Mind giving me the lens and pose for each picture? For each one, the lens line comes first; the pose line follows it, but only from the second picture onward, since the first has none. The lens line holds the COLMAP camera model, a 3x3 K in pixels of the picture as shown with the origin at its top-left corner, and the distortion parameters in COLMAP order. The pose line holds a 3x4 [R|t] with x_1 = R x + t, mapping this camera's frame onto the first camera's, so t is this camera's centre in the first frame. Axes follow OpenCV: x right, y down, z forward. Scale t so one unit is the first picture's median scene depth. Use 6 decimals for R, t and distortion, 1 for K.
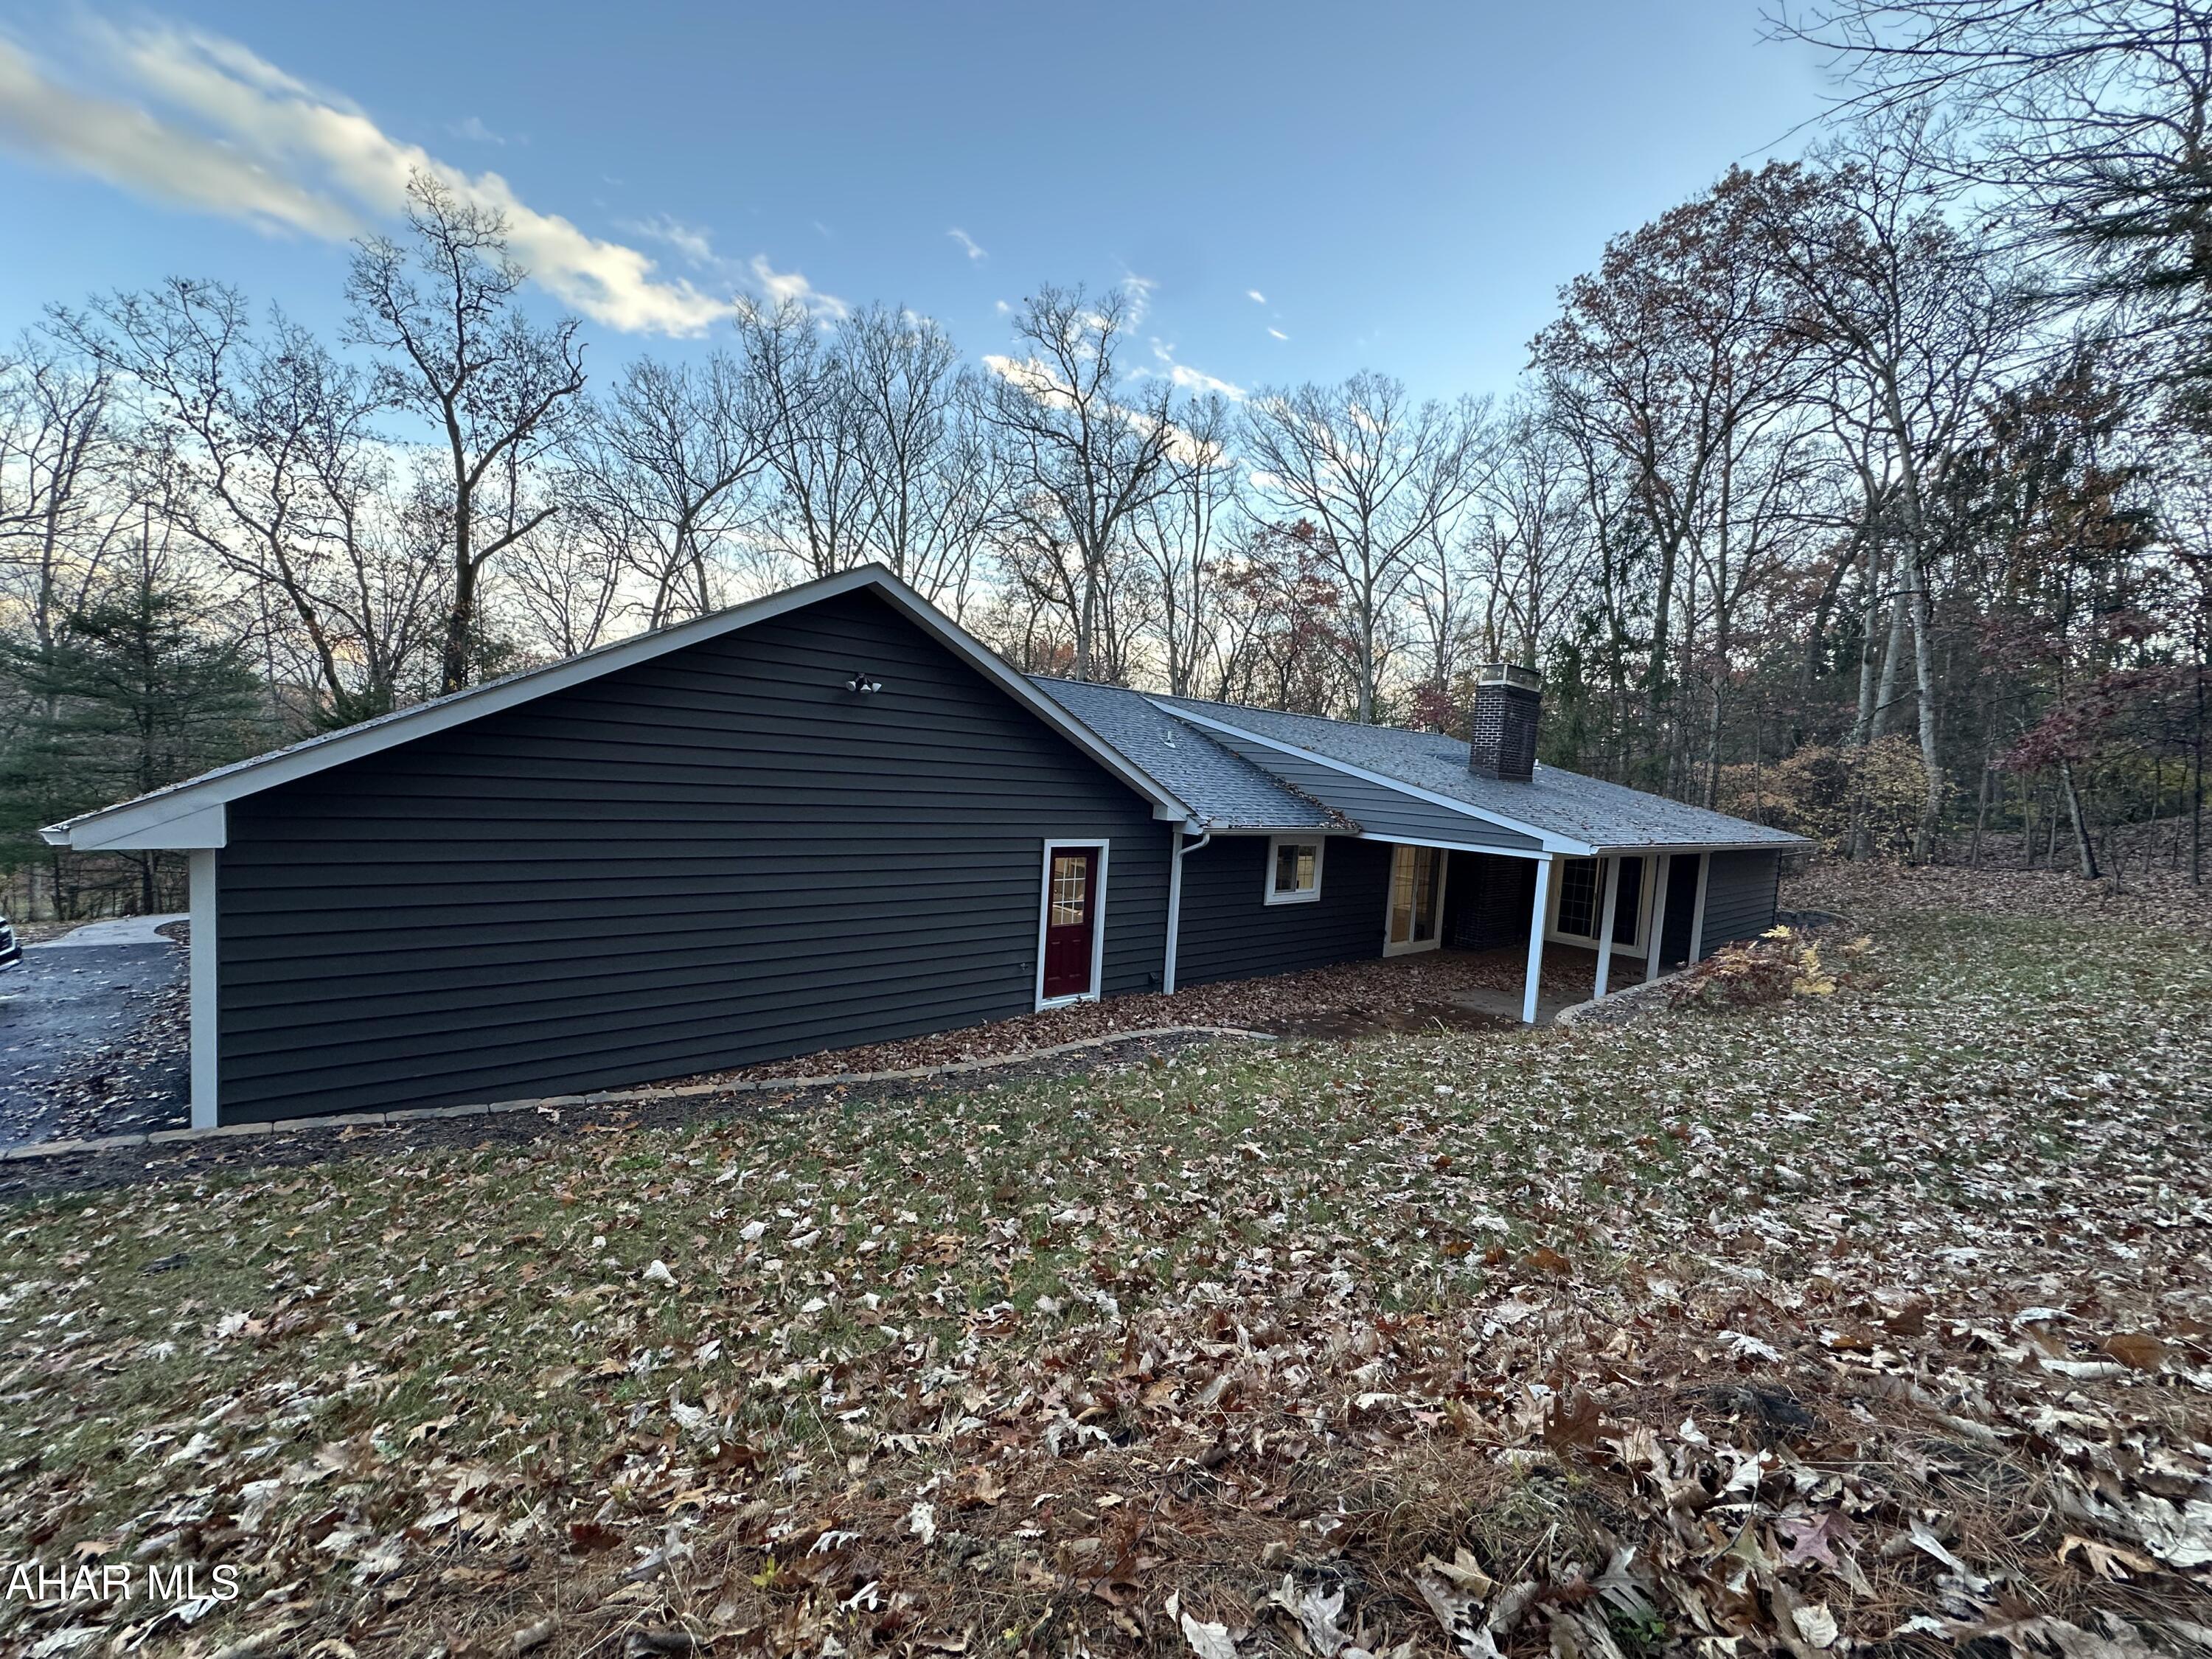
lens RADIAL K [[878.5, 0, 1104.1], [0, 878.5, 826.3], [0, 0, 1]] dist [-0.003178, 0.000116]
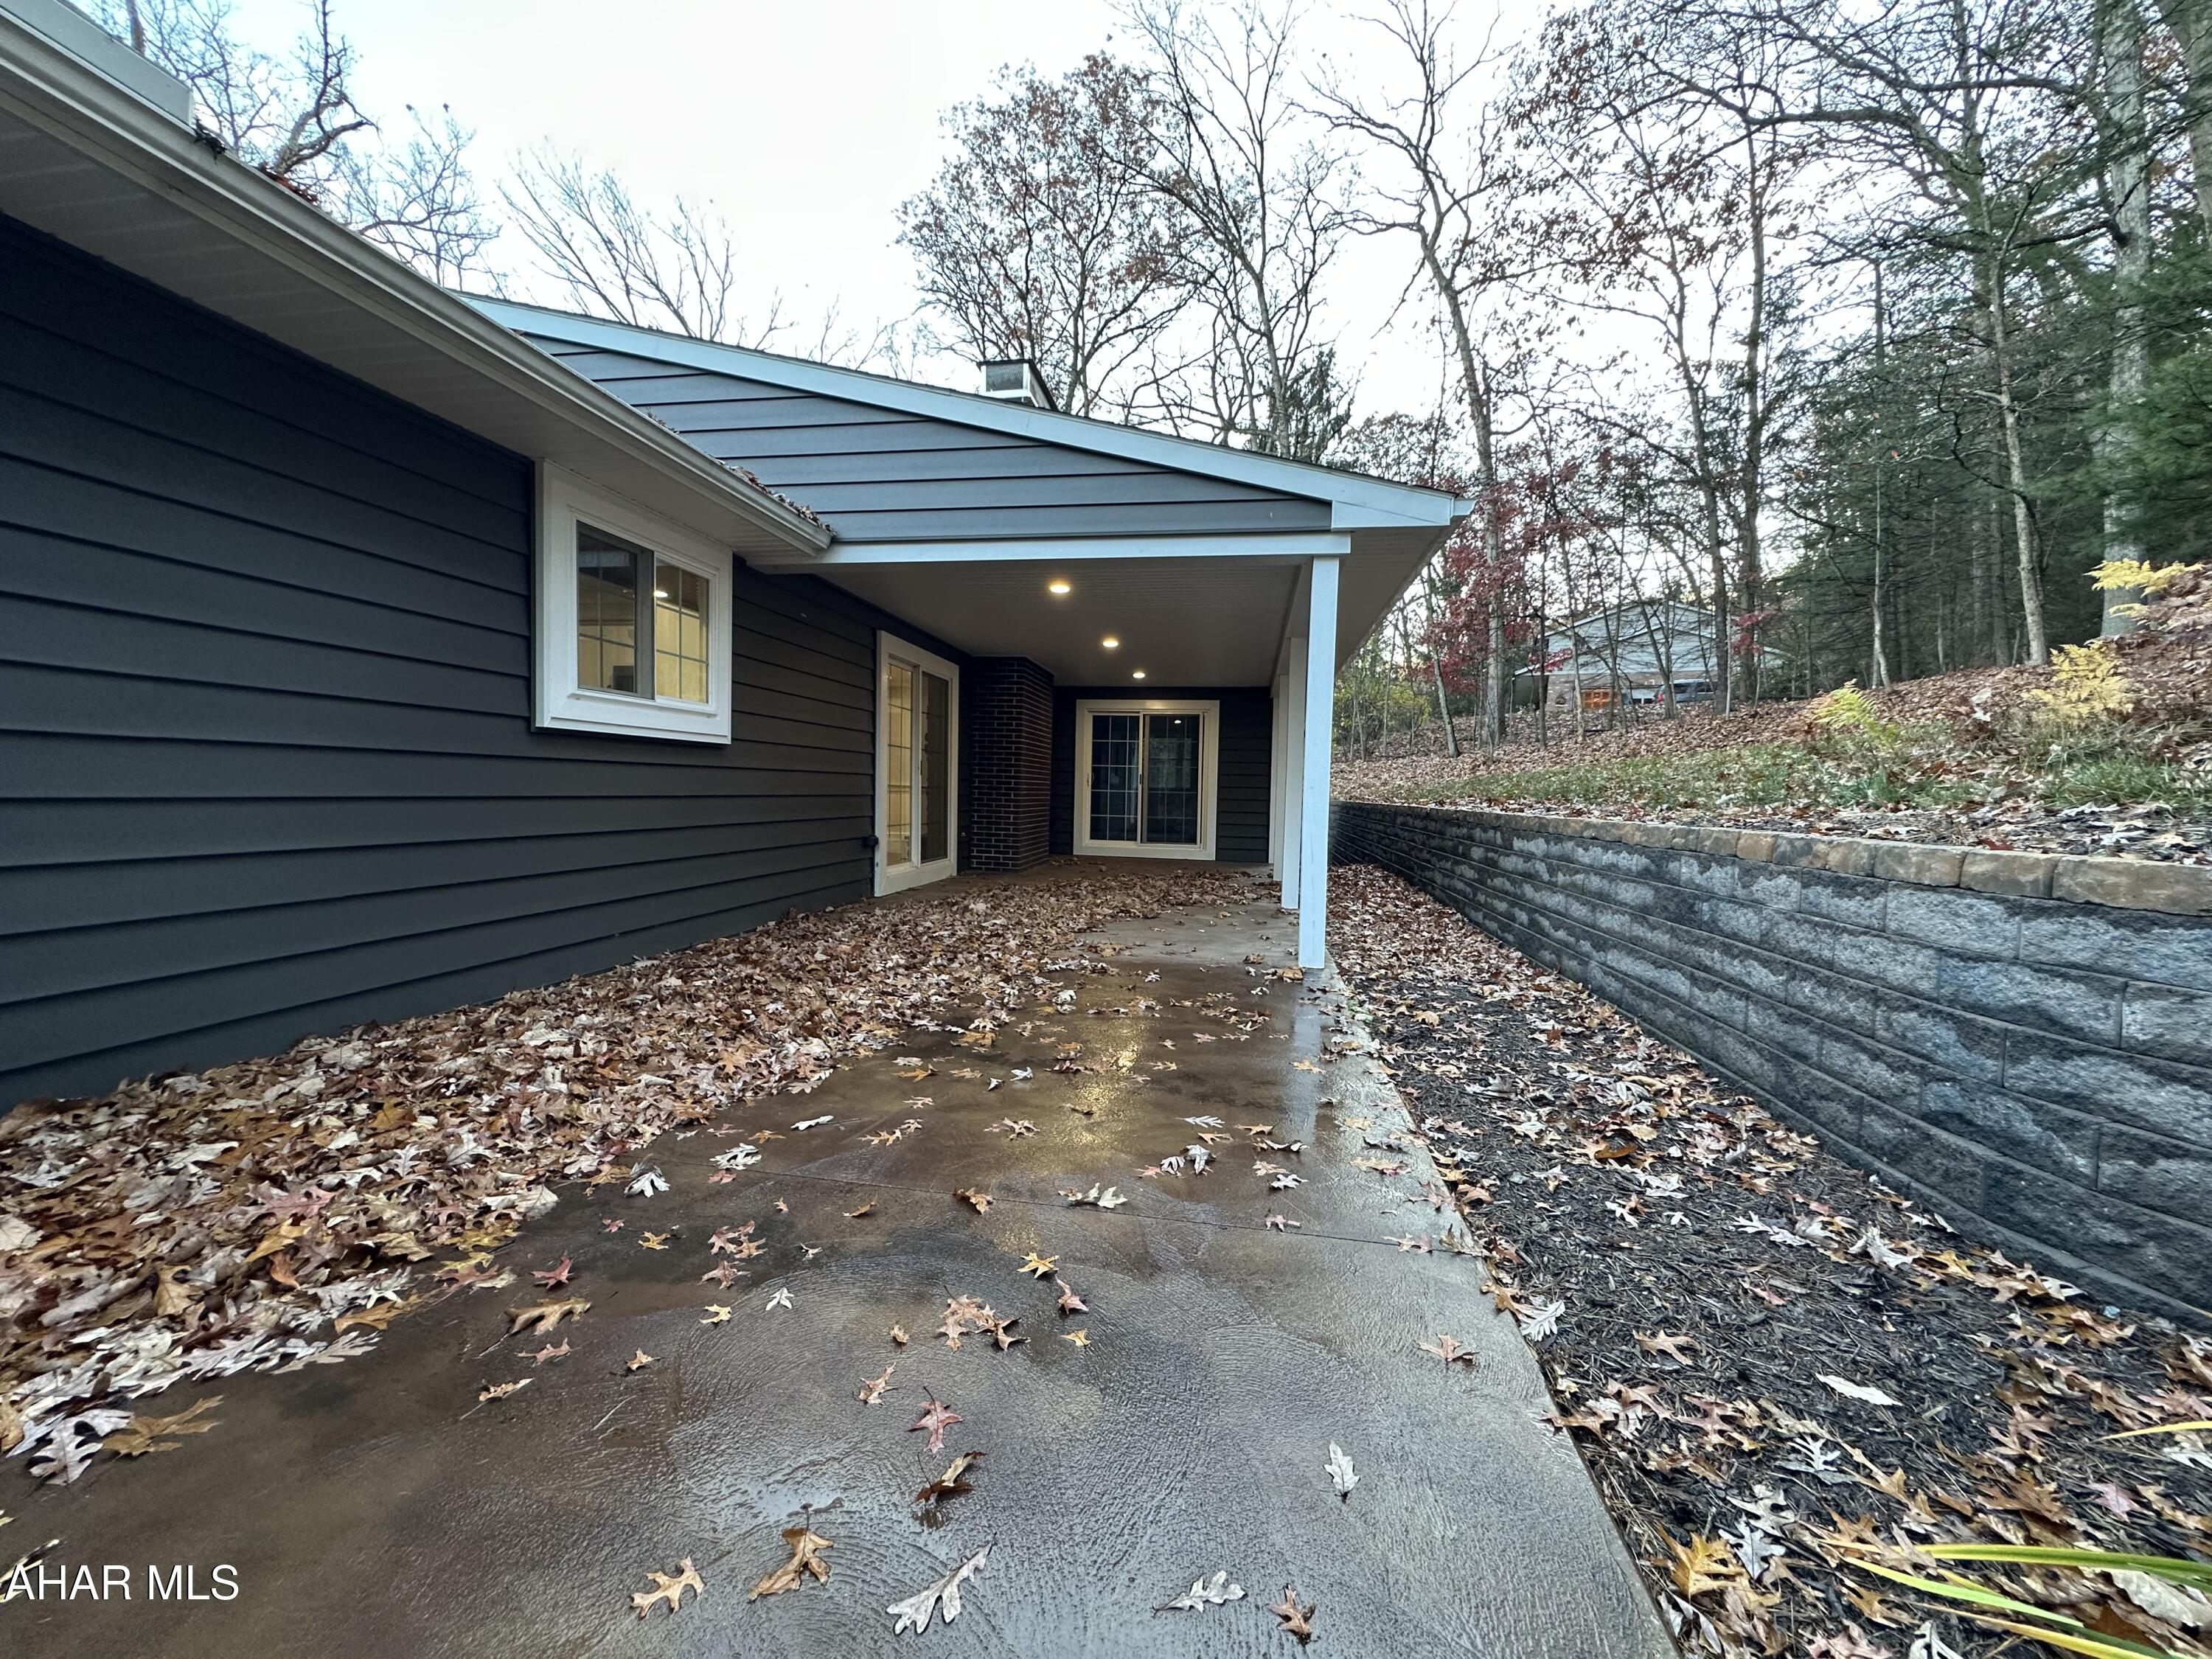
lens RADIAL K [[878.5, 0, 1104.1], [0, 878.5, 826.3], [0, 0, 1]] dist [-0.003178, 0.000116]
pose [[0.758570, -0.065816, 0.648259, 0.120083], [0.064462, 0.997585, 0.025851, 0.108951], [-0.648395, 0.022178, 0.760981, 0.586270]]
